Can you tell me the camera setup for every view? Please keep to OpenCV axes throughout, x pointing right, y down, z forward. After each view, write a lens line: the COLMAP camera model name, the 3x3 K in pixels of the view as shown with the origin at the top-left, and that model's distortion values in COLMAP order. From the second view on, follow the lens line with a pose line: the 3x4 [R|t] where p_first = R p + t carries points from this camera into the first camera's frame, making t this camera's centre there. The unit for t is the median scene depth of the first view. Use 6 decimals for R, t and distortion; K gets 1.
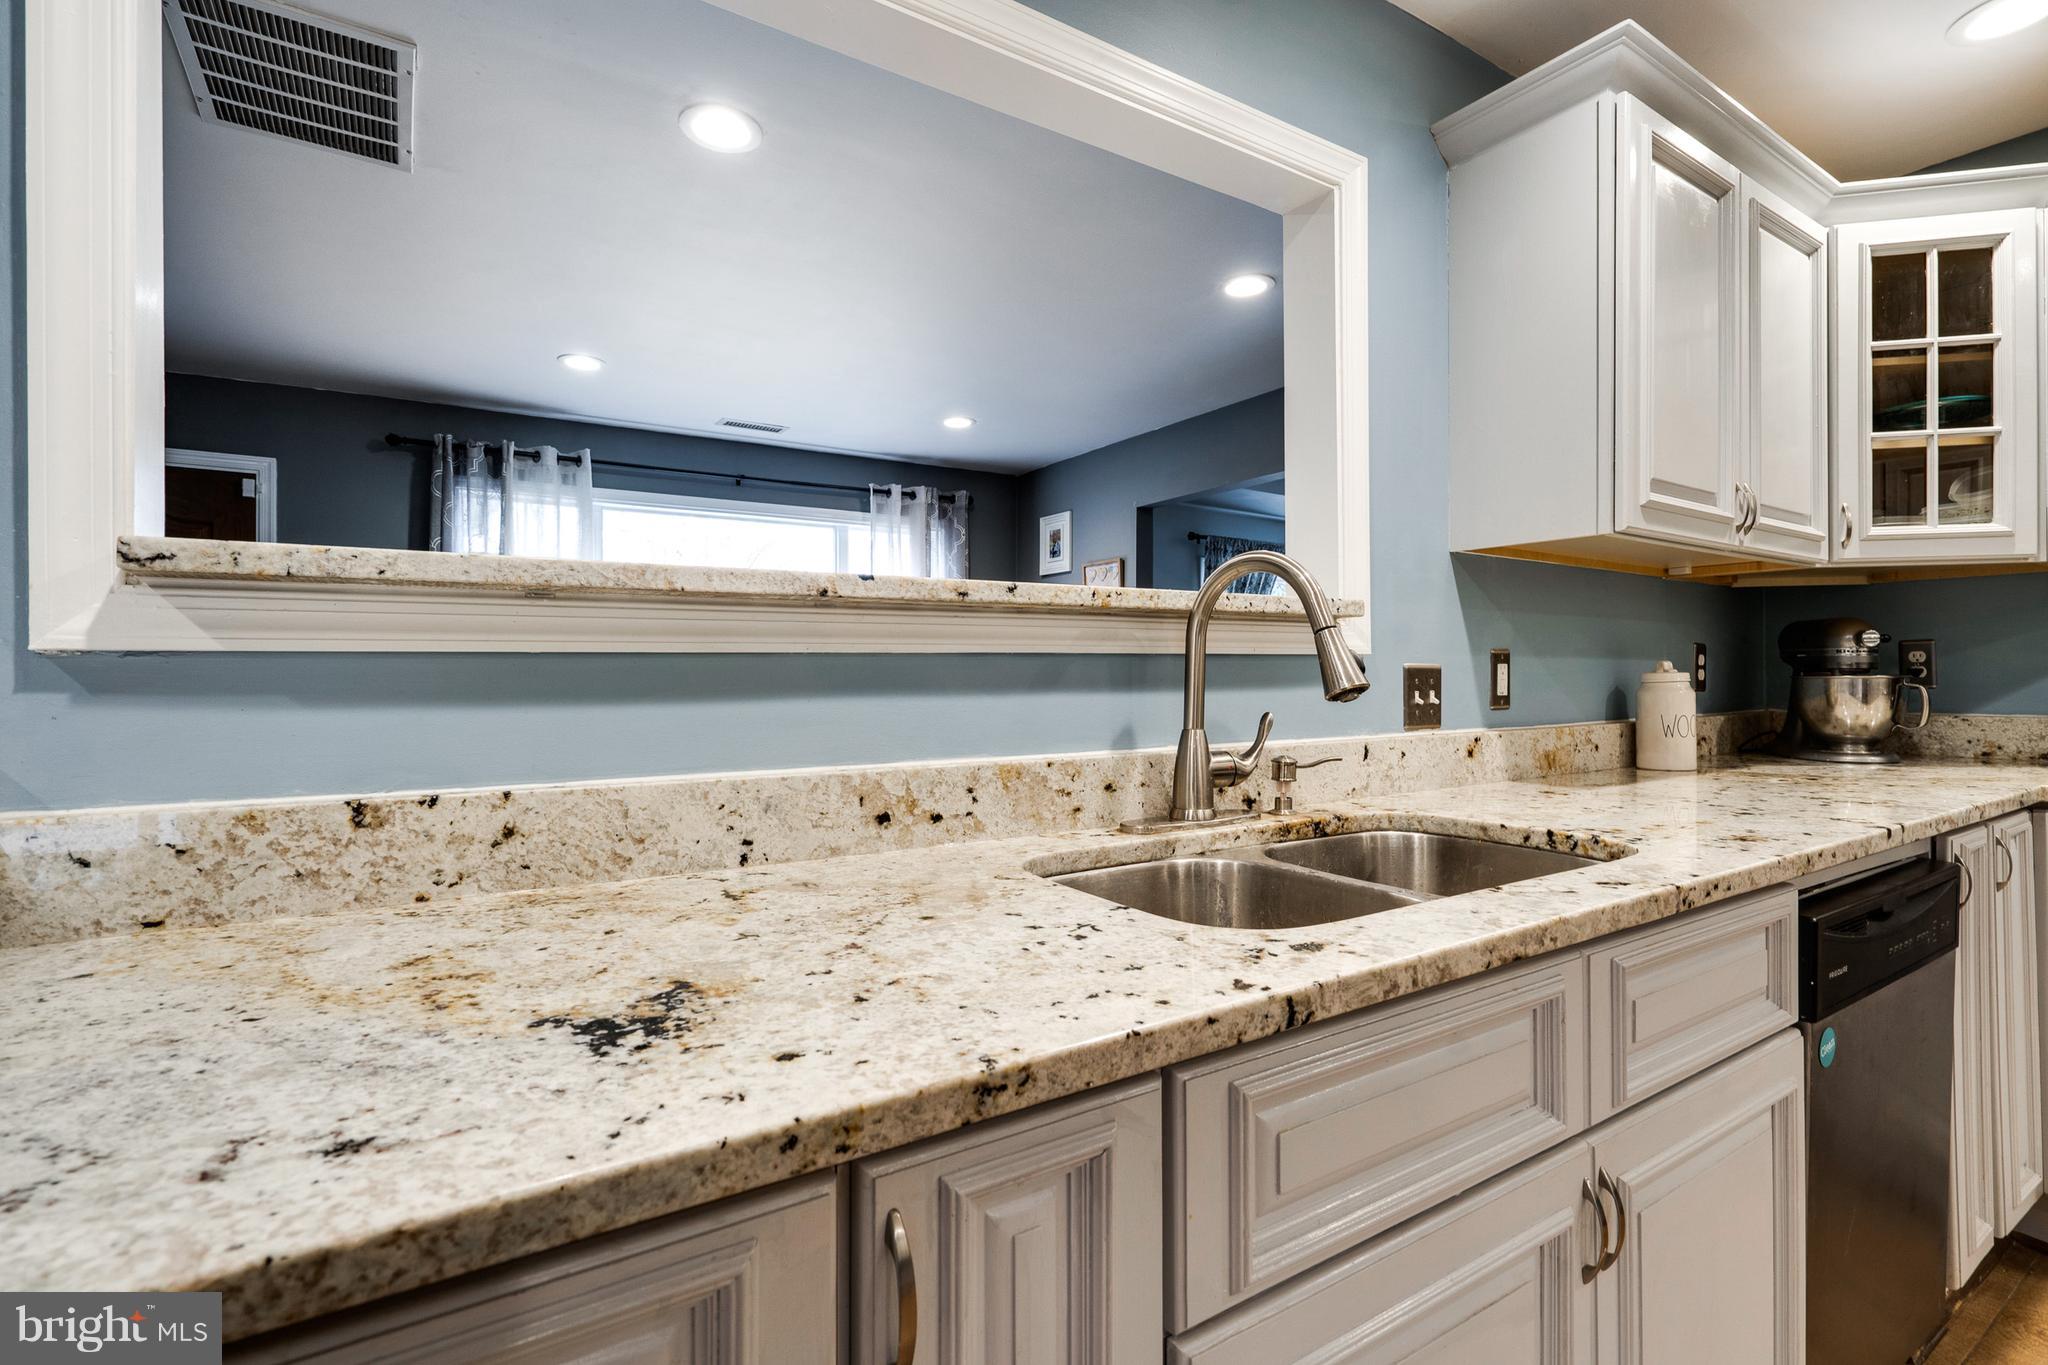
lens RADIAL K [[939.1, 0, 1020.1], [0, 939.1, 671.2], [0, 0, 1]] dist [-0.004398, 0.004019]
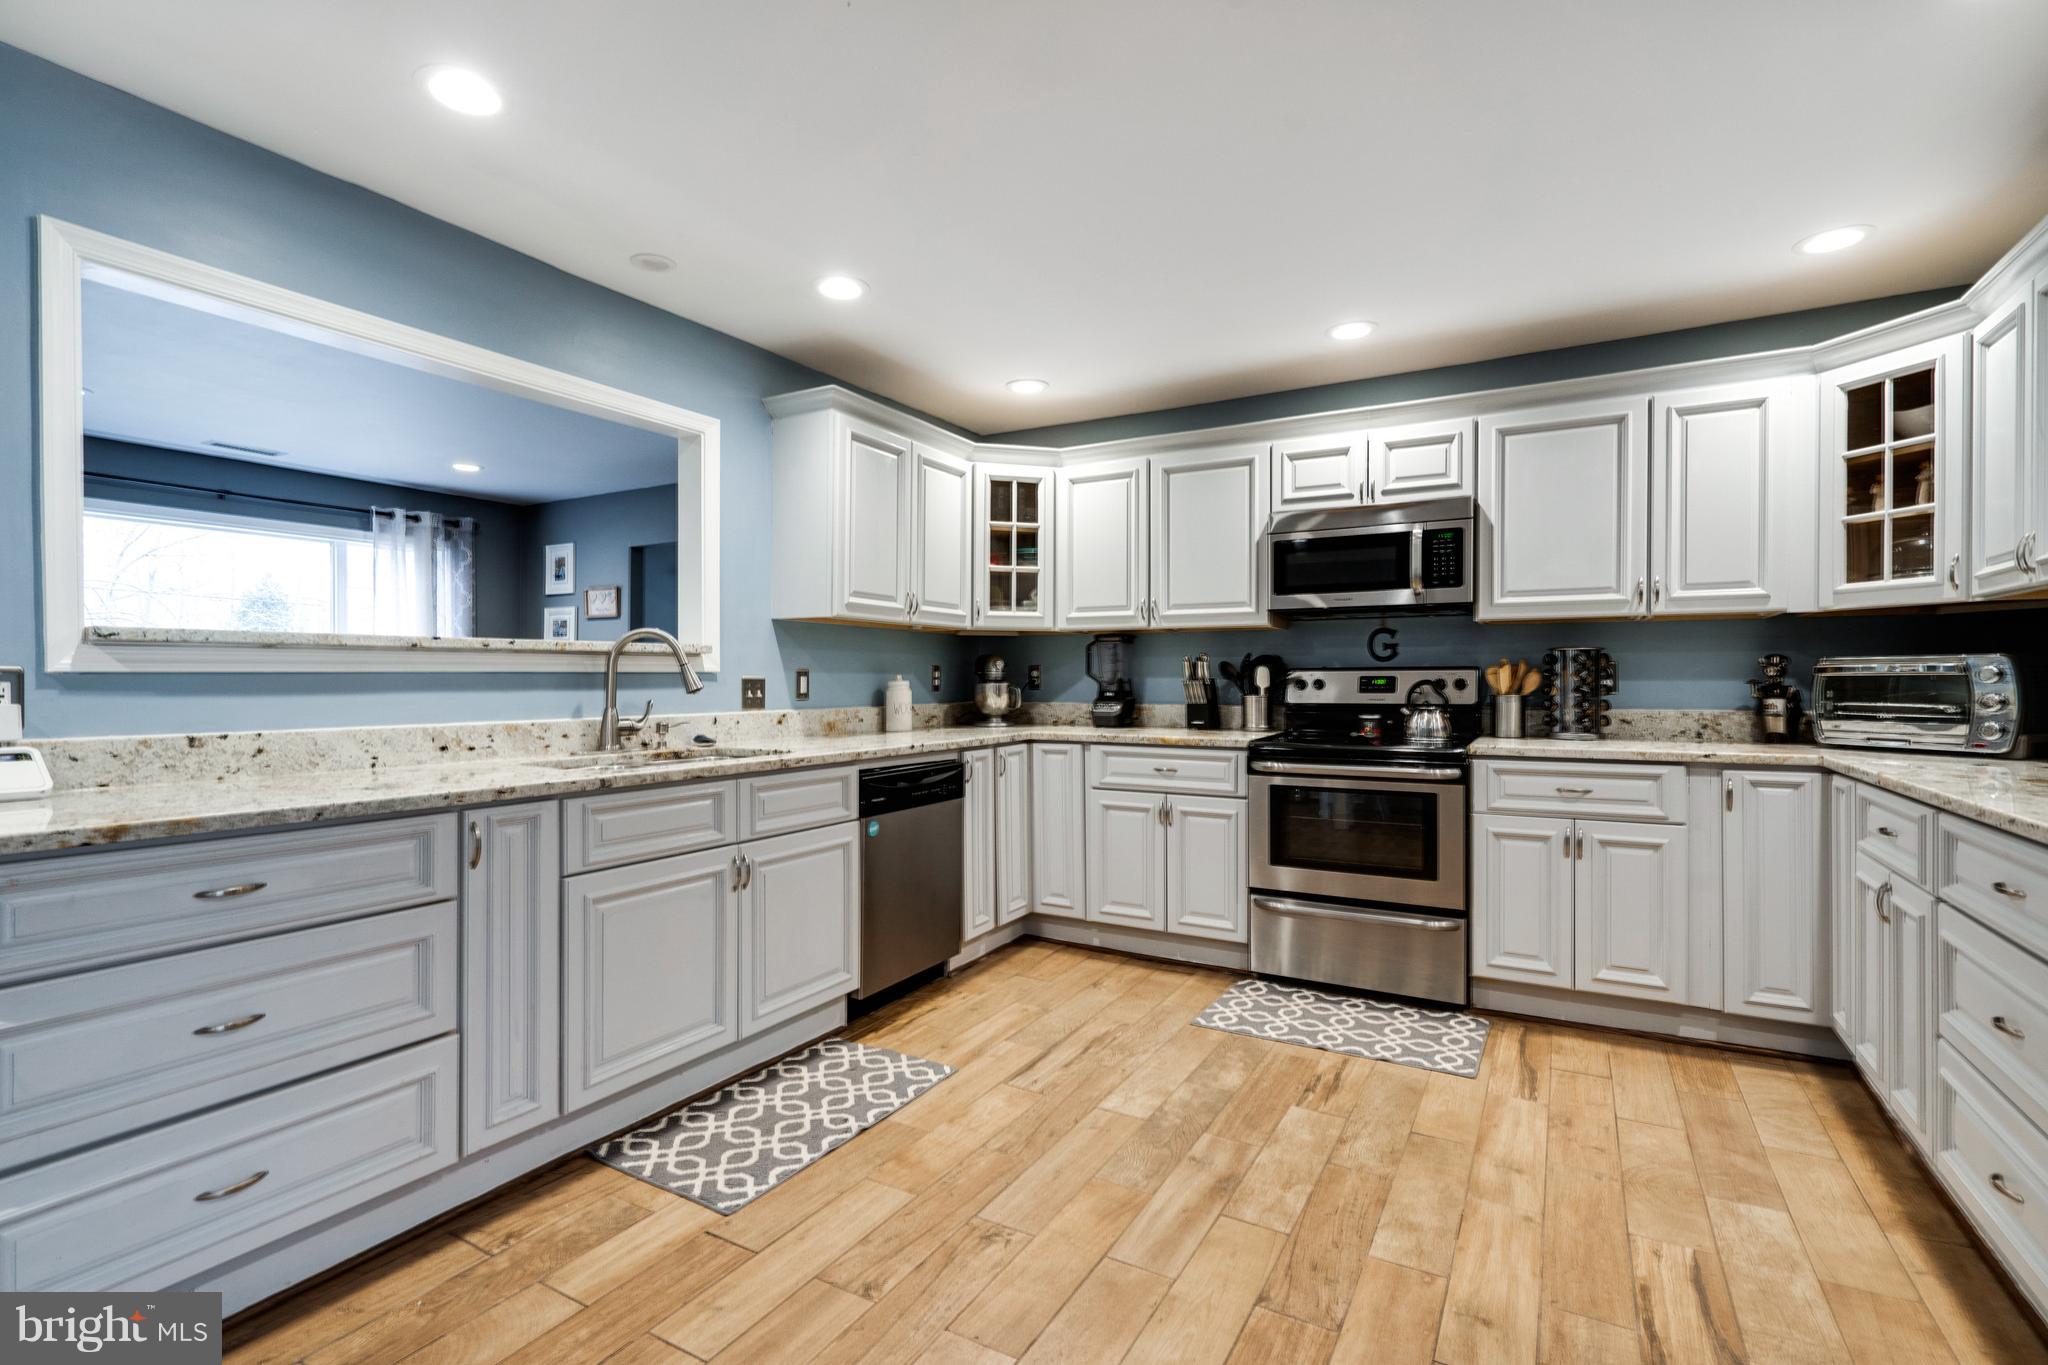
lens RADIAL K [[939.1, 0, 1020.0], [0, 939.1, 685.1], [0, 0, 1]] dist [-0.004398, 0.004019]
pose [[0.887363, 0.001488, 0.461070, 0.022262], [-0.005969, 0.999948, 0.008262, -0.009297], [-0.461034, -0.010084, 0.887325, -0.978216]]
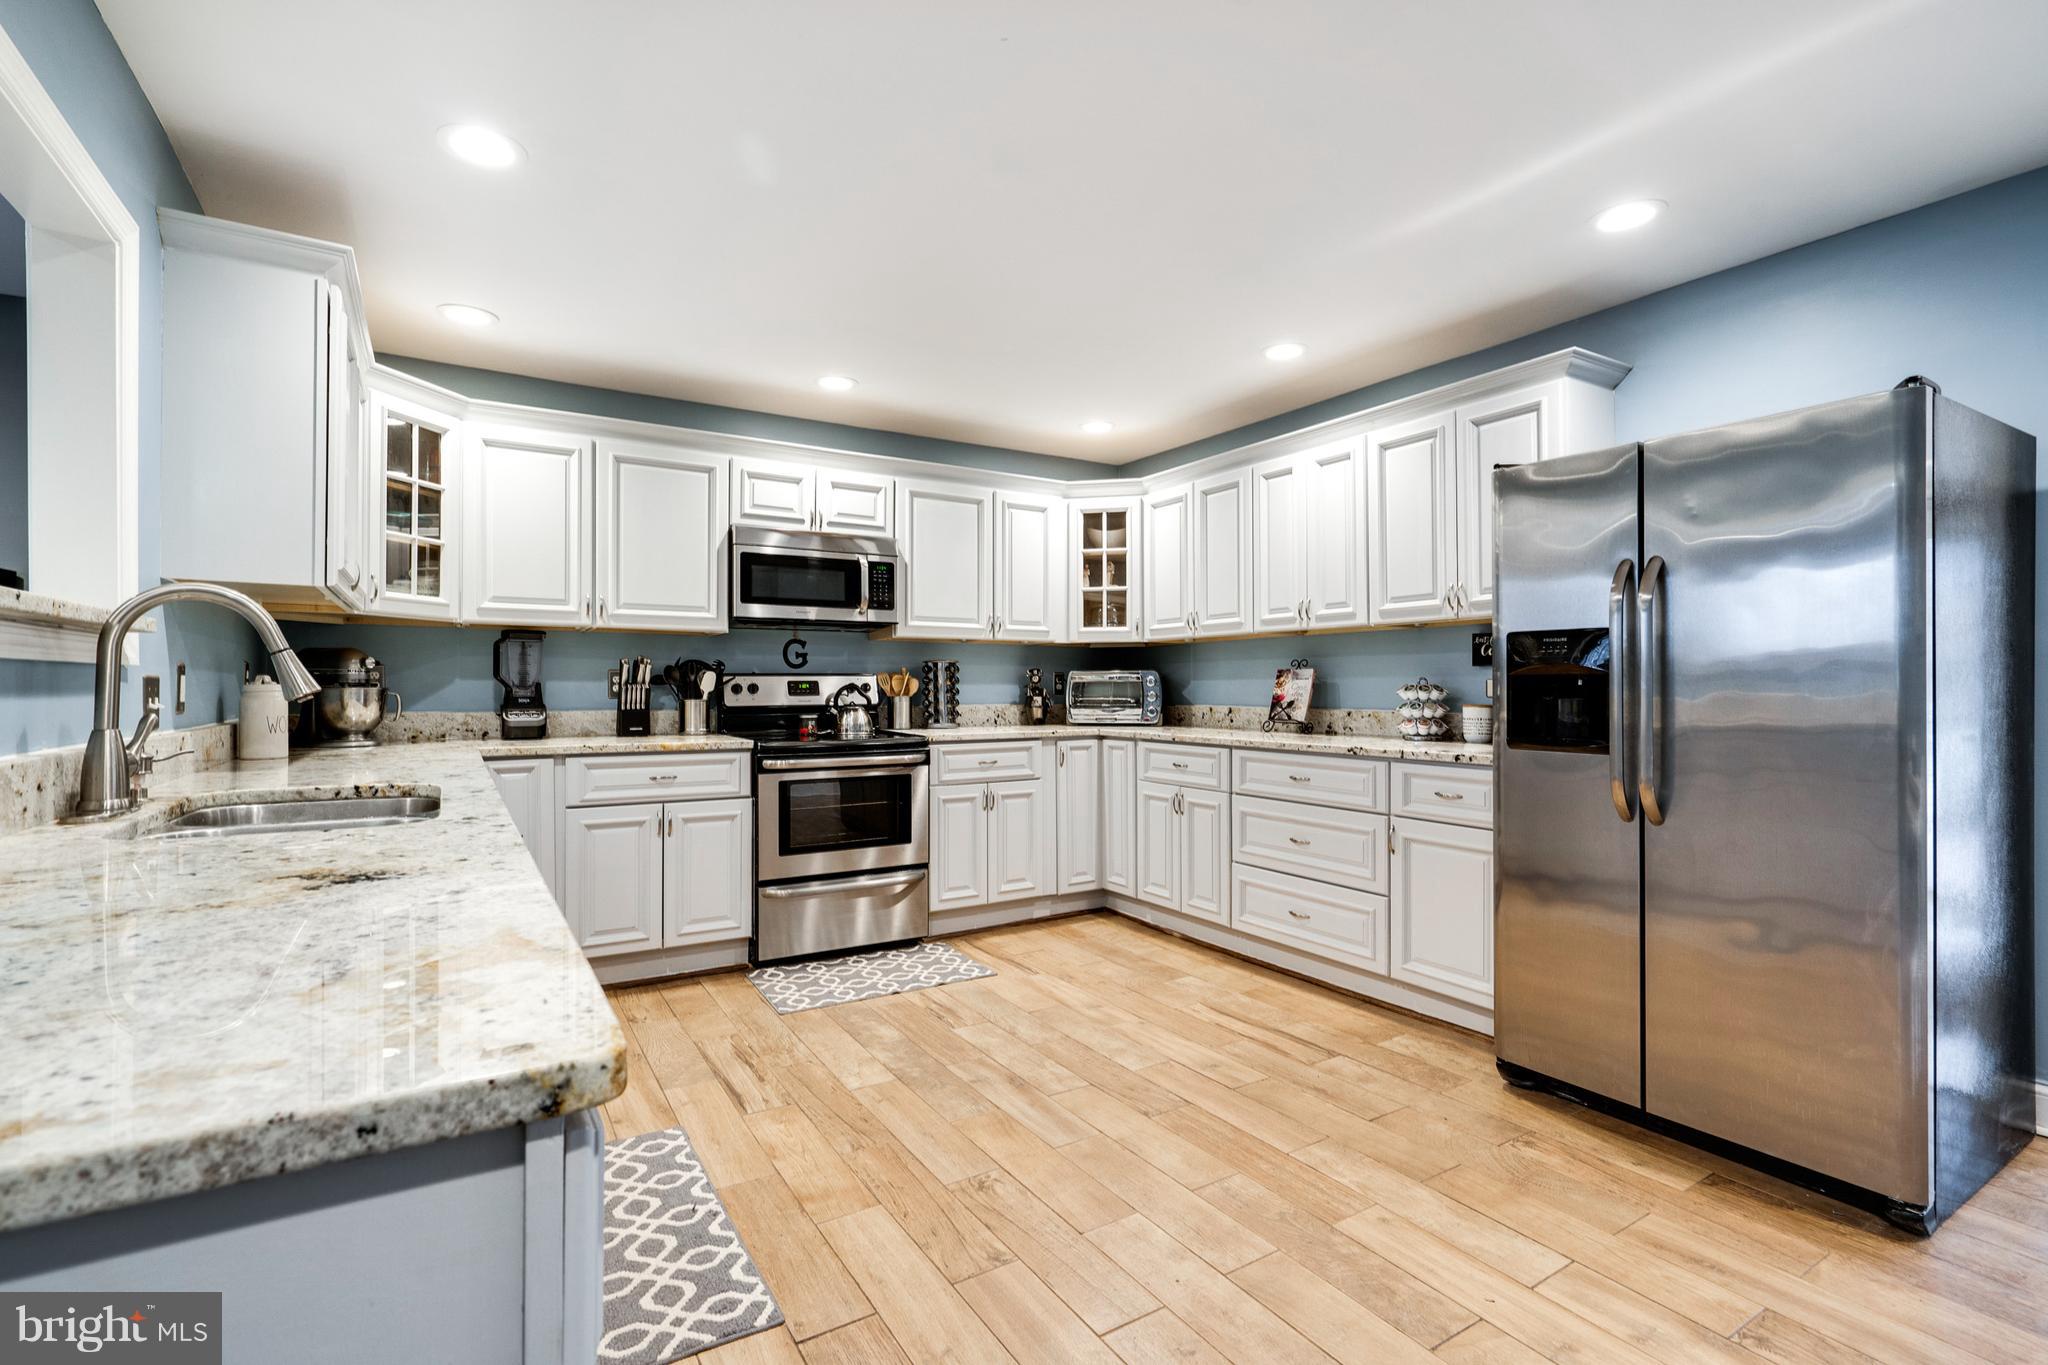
lens RADIAL K [[939.1, 0, 1030.5], [0, 939.1, 683.3], [0, 0, 1]] dist [-0.004398, 0.004019]
pose [[0.014401, 0.009464, 0.999852, -0.697732], [-0.004643, 0.999945, -0.009399, 0.009237], [-0.999886, -0.004507, 0.014444, -0.090431]]
